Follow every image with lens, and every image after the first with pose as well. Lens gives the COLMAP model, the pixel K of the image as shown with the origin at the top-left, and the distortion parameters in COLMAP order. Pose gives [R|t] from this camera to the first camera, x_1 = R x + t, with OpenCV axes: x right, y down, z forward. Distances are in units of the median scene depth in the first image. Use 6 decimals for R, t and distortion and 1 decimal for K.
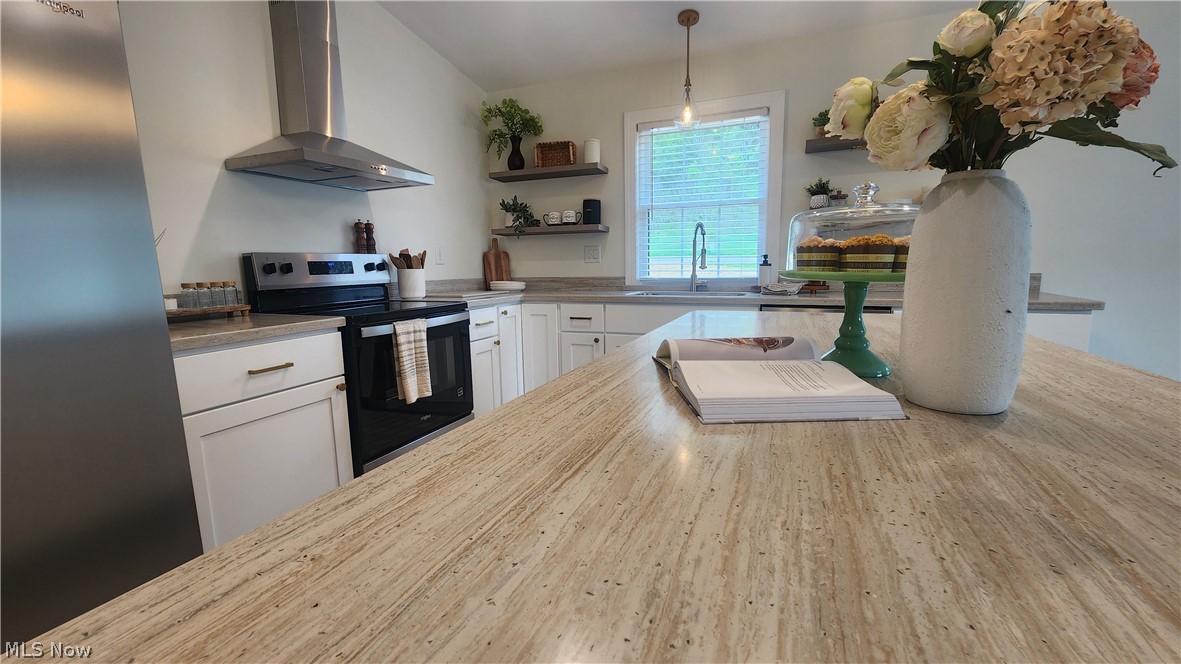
lens RADIAL K [[481.2, 0, 593.9], [0, 481.2, 331.5], [0, 0, 1]] dist [0.000419, -0.001049]
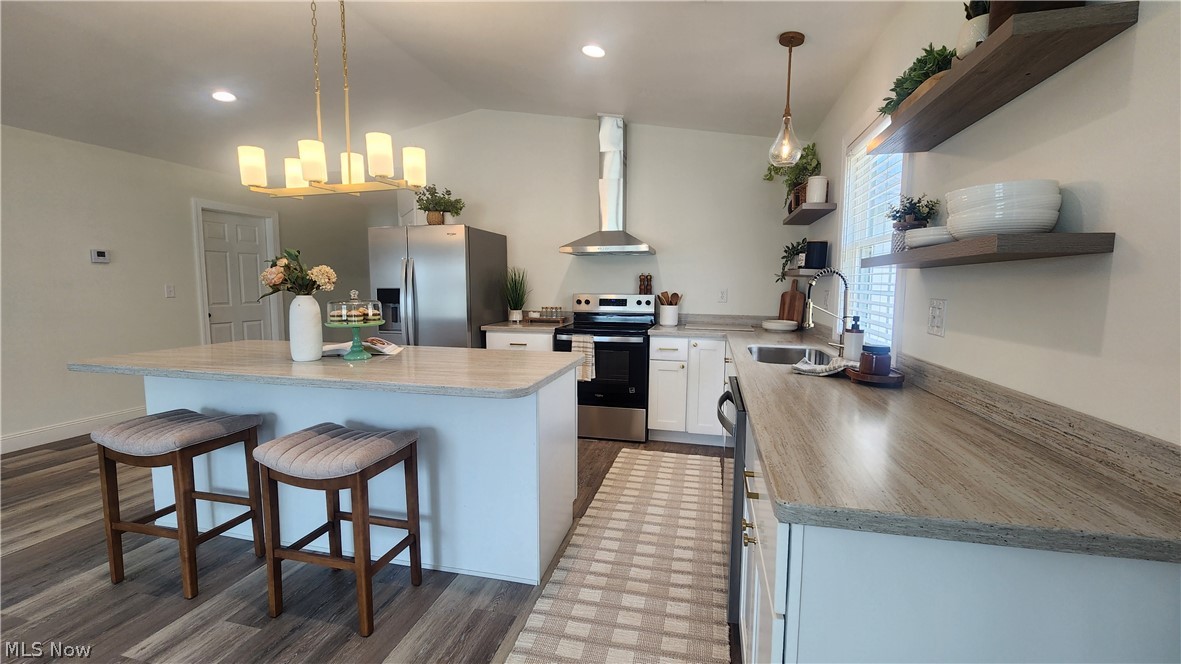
lens RADIAL K [[481.2, 0, 593.9], [0, 481.2, 331.5], [0, 0, 1]] dist [0.000419, -0.001049]
pose [[0.154805, 0.114825, -0.981250, 0.939343], [-0.146440, 0.984918, 0.092151, -0.141921], [0.977032, 0.129429, 0.169285, 0.509156]]
